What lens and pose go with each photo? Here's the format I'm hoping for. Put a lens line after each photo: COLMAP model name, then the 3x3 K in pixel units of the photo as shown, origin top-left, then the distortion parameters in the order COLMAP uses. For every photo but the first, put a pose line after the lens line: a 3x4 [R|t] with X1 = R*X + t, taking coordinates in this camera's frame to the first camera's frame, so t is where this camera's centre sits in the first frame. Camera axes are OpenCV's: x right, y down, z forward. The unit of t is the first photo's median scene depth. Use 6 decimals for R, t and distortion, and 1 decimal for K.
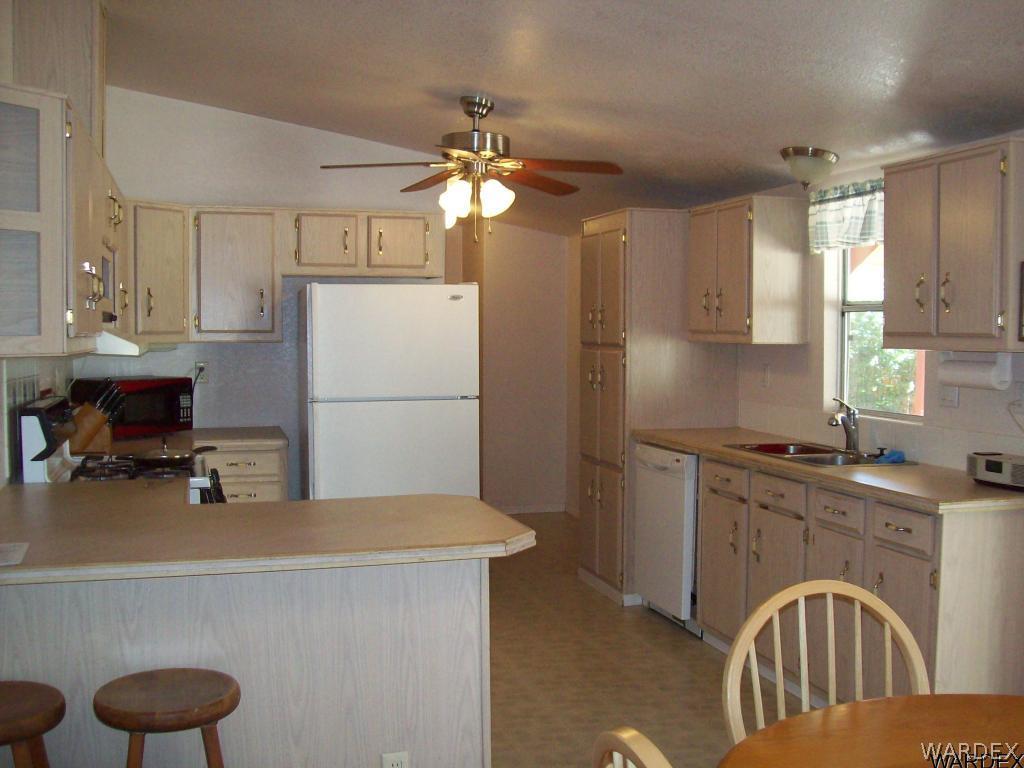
lens RADIAL K [[1079.0, 0, 512.0], [0, 1079.0, 384.0], [0, 0, 1]] dist [-0.150252, 0.023919]
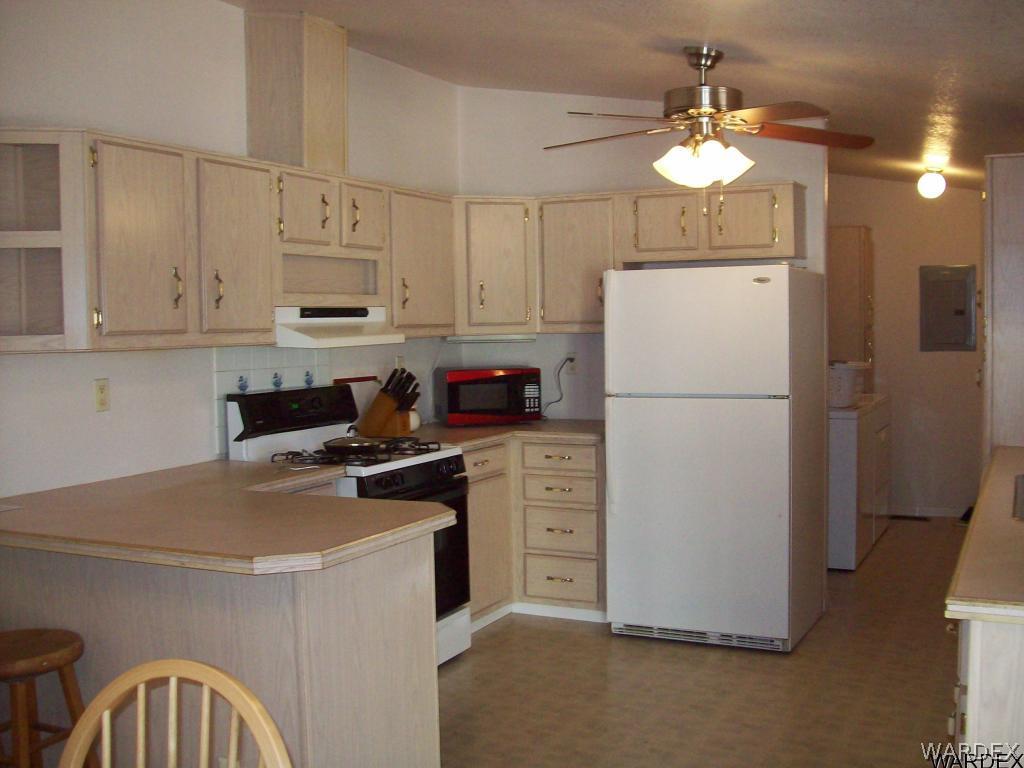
lens RADIAL K [[1079.0, 0, 512.0], [0, 1079.0, 384.0], [0, 0, 1]] dist [-0.150252, 0.023919]
pose [[0.746543, 0.025705, -0.664841, 0.425435], [-0.016433, 0.999661, 0.020198, -0.013328], [0.665135, -0.004153, 0.746712, 0.265003]]
